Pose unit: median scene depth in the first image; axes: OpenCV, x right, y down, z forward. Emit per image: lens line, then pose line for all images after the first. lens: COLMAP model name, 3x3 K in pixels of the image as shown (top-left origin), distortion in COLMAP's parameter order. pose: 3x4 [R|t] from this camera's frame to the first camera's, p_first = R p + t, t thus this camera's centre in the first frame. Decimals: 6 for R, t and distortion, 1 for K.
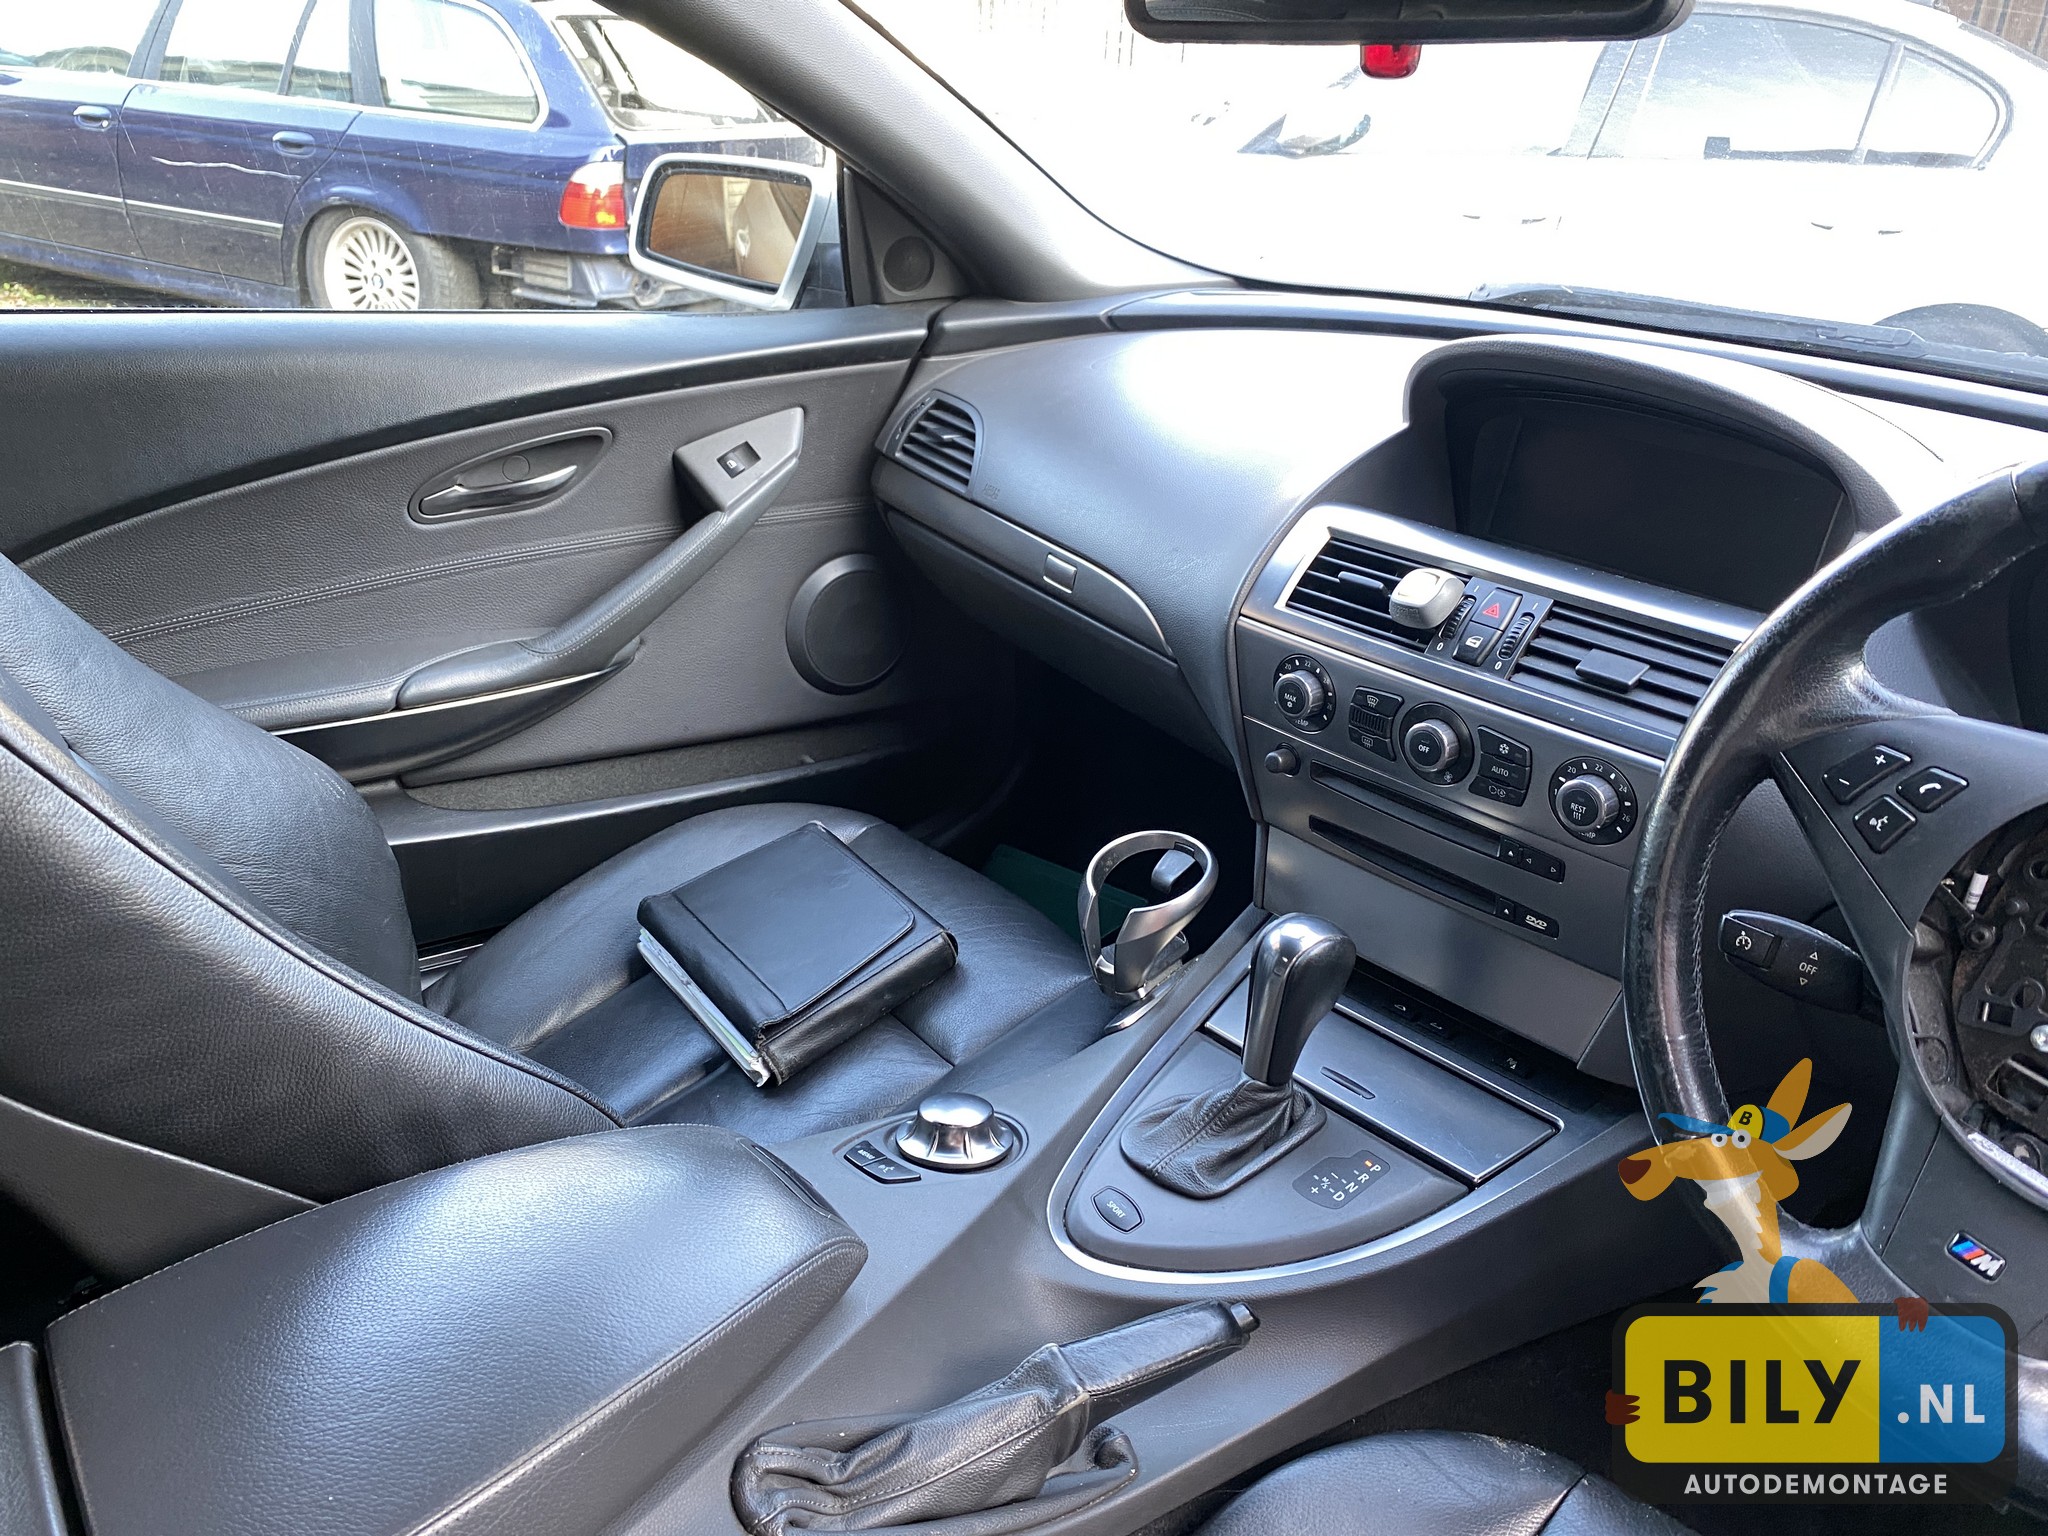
lens RADIAL K [[1532.2, 0, 1017.3], [0, 1532.2, 774.0], [0, 0, 1]] dist [0.061643, -0.118998]
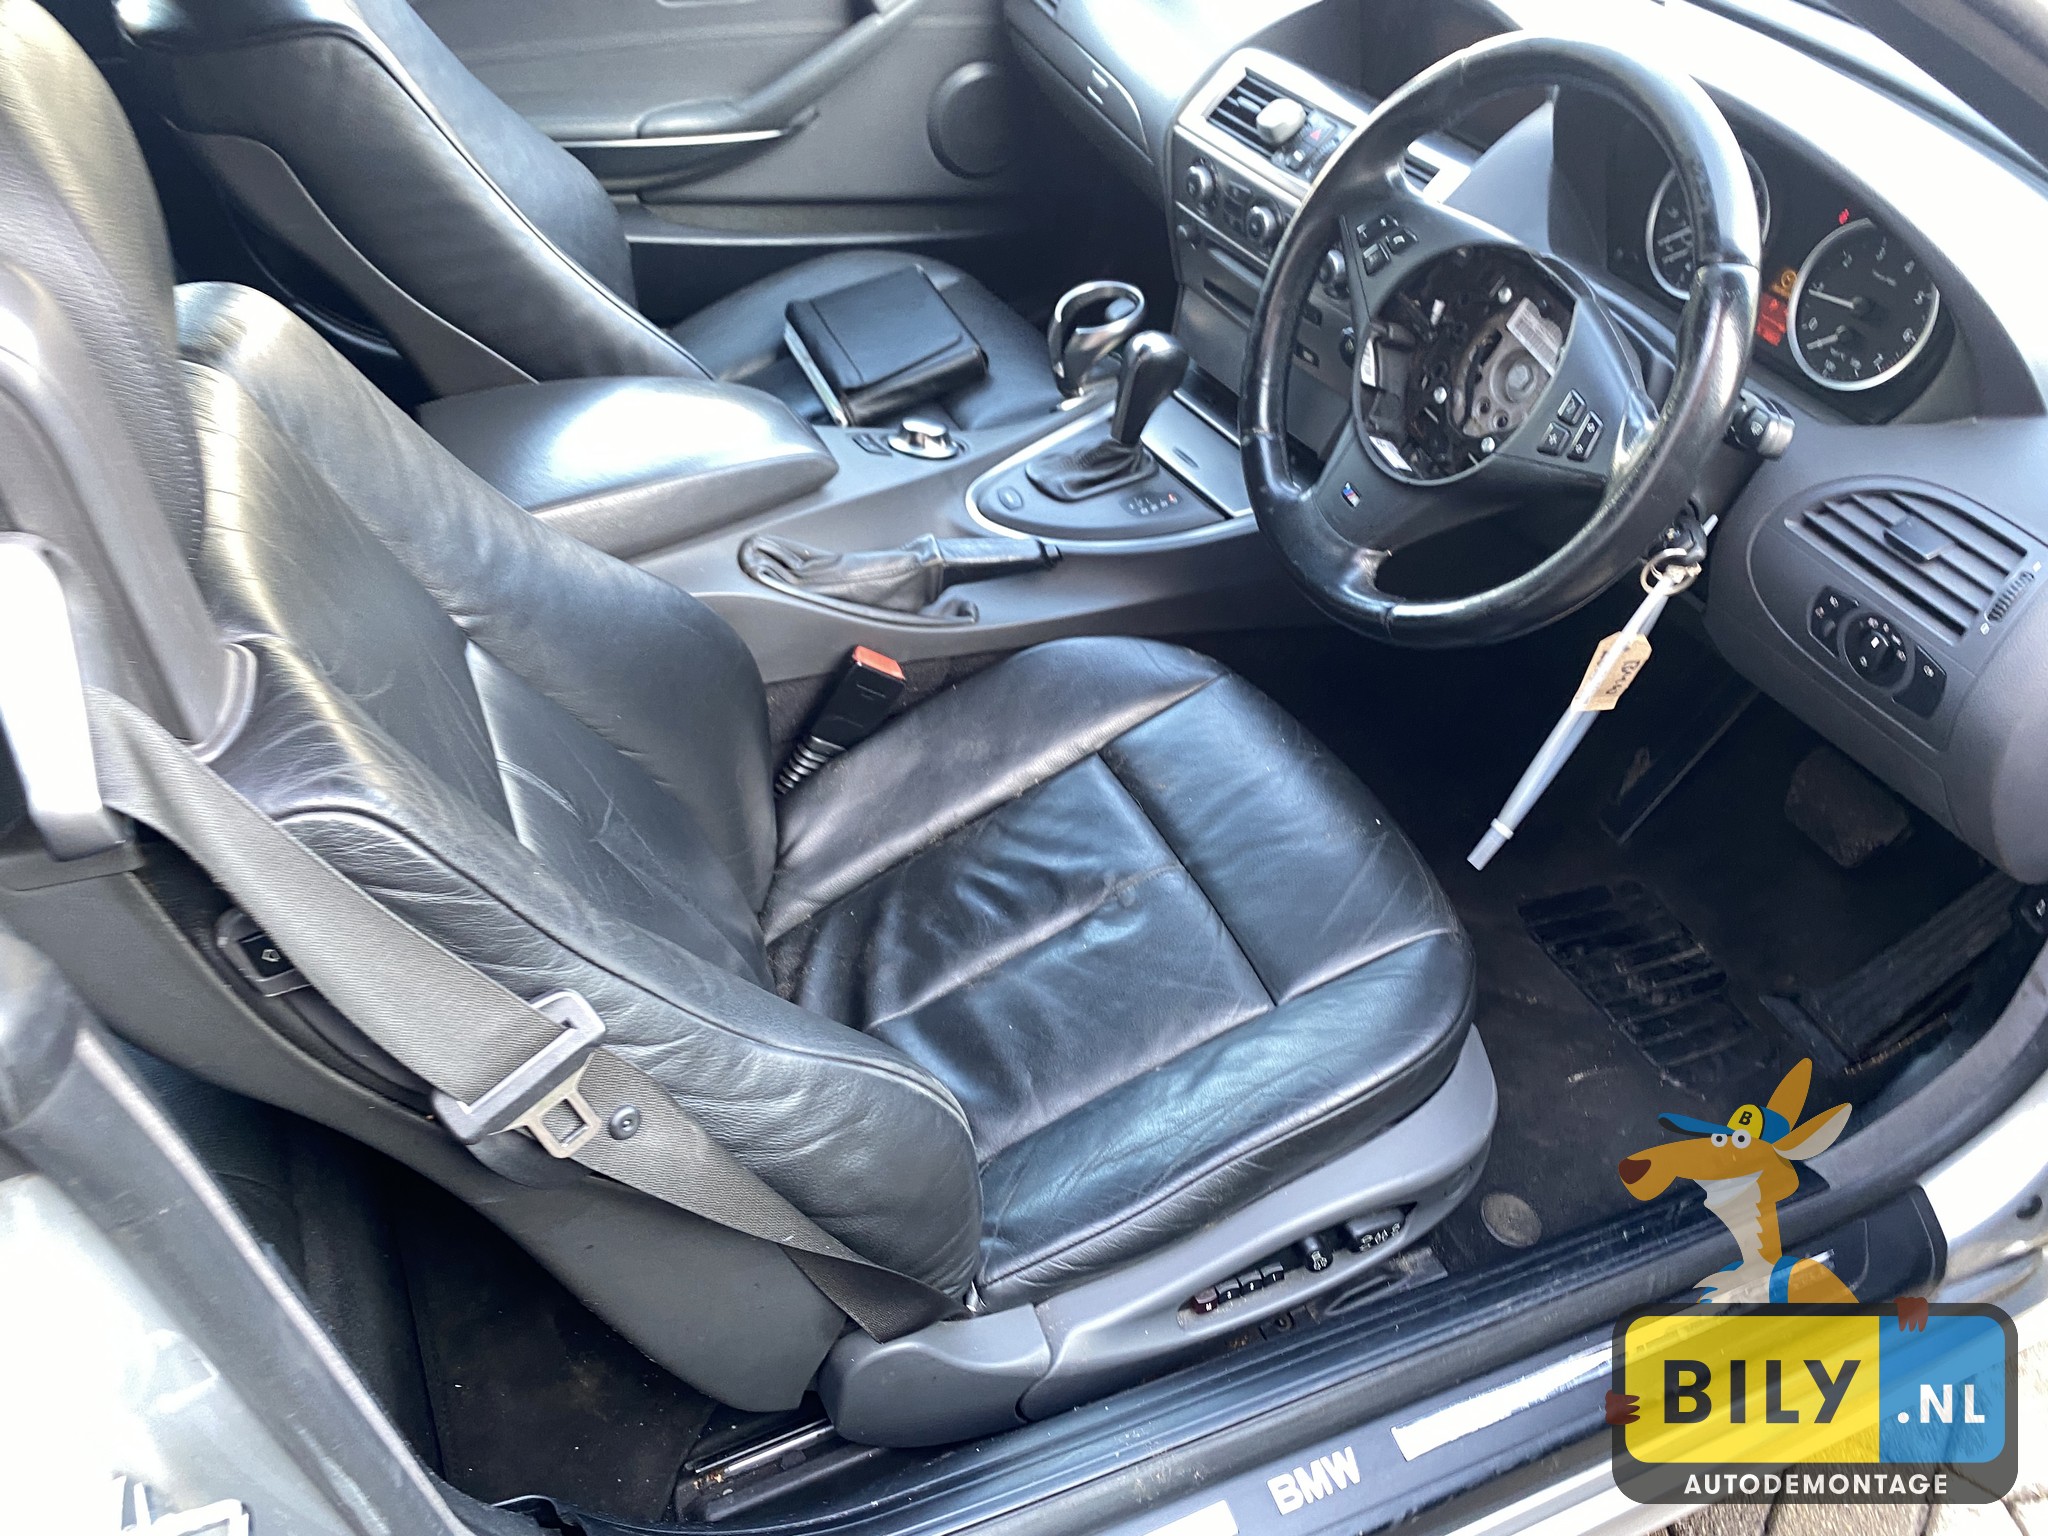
lens RADIAL K [[1532.2, 0, 1017.3], [0, 1532.2, 774.0], [0, 0, 1]] dist [0.061643, -0.118998]
pose [[0.972207, 0.179297, -0.150556, 0.307174], [-0.133461, 0.952761, 0.272828, 0.095429], [0.192361, -0.245151, 0.950209, -0.516670]]
